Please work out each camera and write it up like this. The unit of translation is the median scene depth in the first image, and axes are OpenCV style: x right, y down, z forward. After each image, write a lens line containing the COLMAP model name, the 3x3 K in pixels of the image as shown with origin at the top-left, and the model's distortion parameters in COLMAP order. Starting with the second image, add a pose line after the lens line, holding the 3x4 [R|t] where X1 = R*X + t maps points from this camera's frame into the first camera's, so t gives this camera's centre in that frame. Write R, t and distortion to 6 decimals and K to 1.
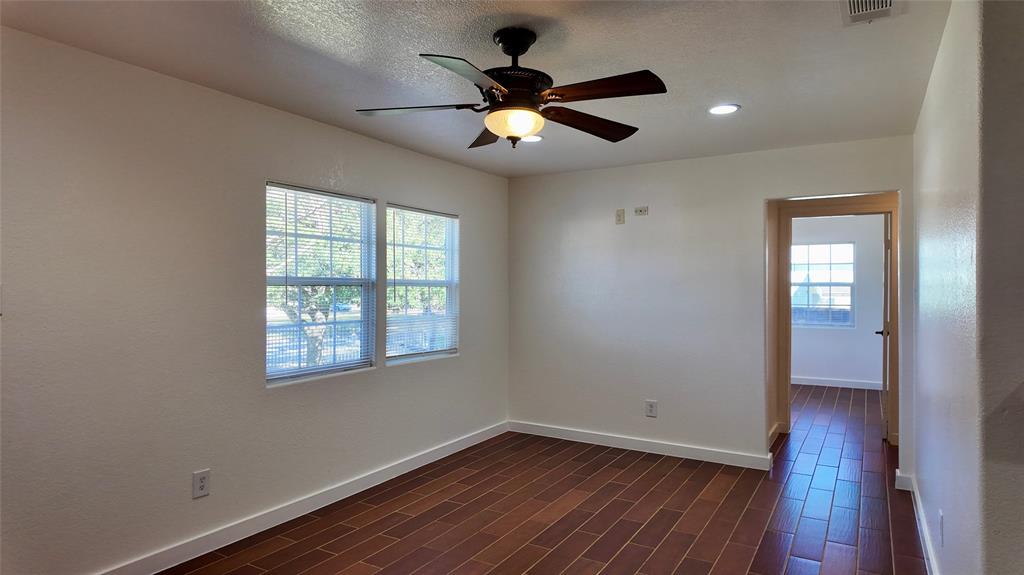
lens RADIAL K [[596.4, 0, 521.2], [0, 596.4, 283.2], [0, 0, 1]] dist [0.010770, -0.006969]
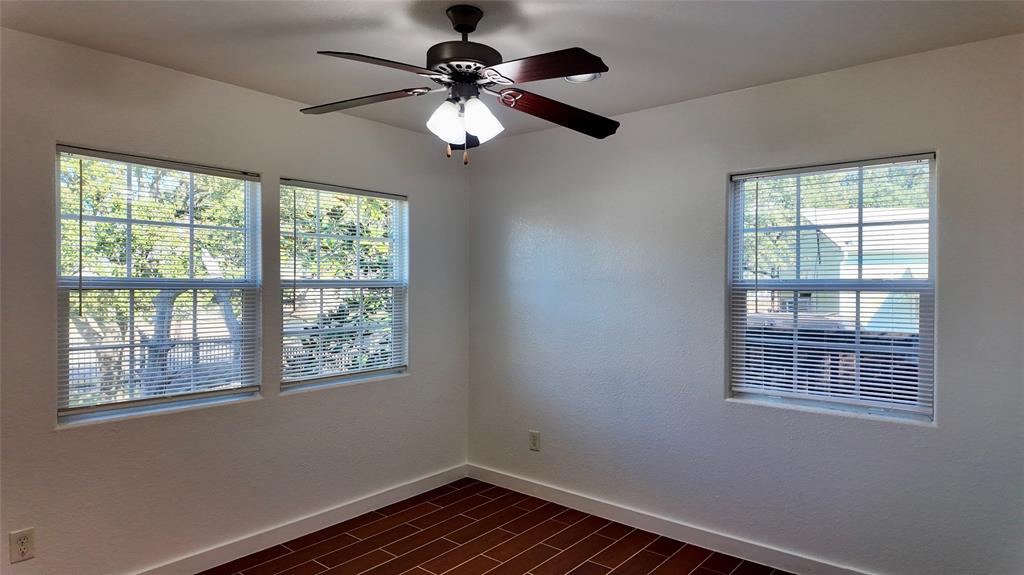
lens RADIAL K [[596.4, 0, 491.2], [0, 596.4, 278.2], [0, 0, 1]] dist [0.010770, -0.006969]
pose [[0.984546, -0.003338, -0.175094, 0.159994], [0.001383, 0.999935, -0.011289, 0.000908], [0.175120, 0.010872, 0.984487, 0.270133]]
